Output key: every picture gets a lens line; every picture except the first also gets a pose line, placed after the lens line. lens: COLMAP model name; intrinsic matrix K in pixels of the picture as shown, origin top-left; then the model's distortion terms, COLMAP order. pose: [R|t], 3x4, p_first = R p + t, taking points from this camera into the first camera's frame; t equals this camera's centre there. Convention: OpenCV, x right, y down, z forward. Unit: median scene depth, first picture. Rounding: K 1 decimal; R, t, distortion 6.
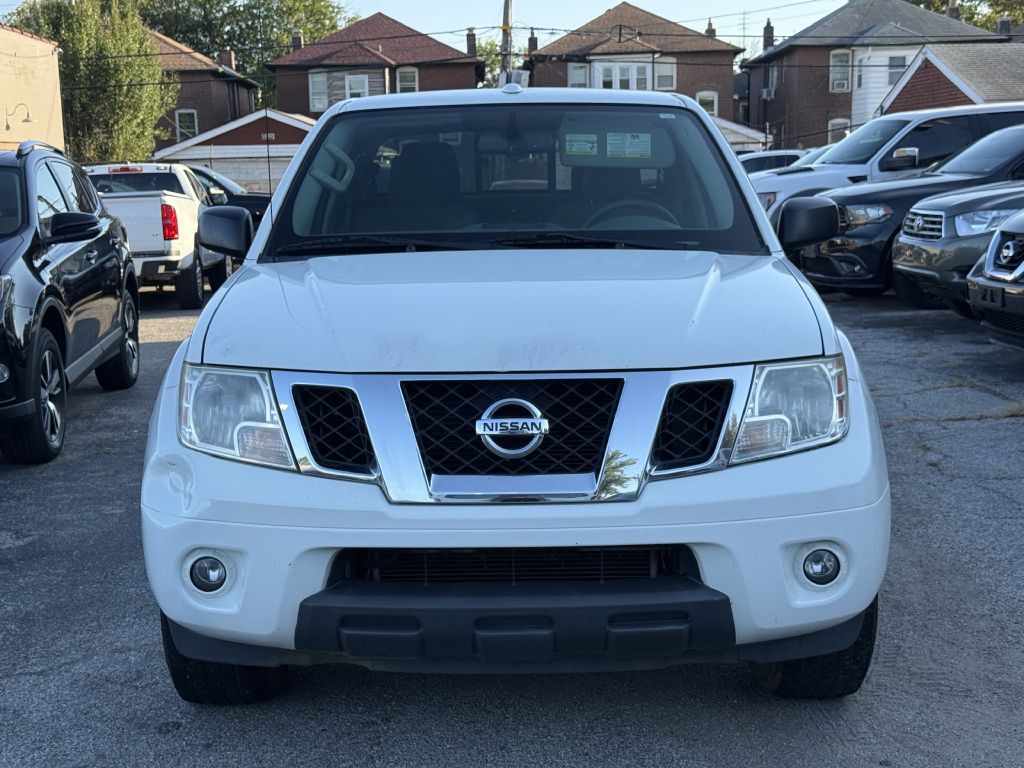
lens RADIAL K [[1431.0, 0, 512.0], [0, 1431.0, 384.0], [0, 0, 1]] dist [0.145662, -0.217365]
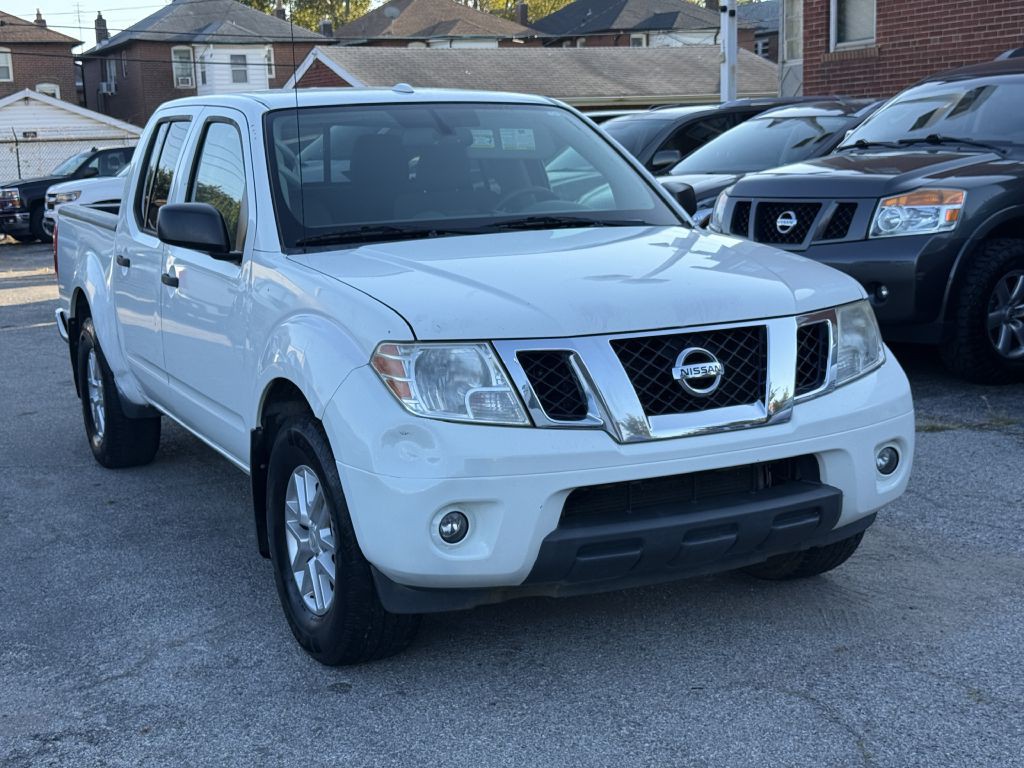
lens RADIAL K [[1431.0, 0, 512.0], [0, 1431.0, 384.0], [0, 0, 1]] dist [0.145662, -0.217365]
pose [[0.892947, -0.085428, 0.441982, -0.538257], [0.084188, 0.996197, 0.022461, 0.000423], [-0.442220, 0.017153, 0.896743, -0.011887]]
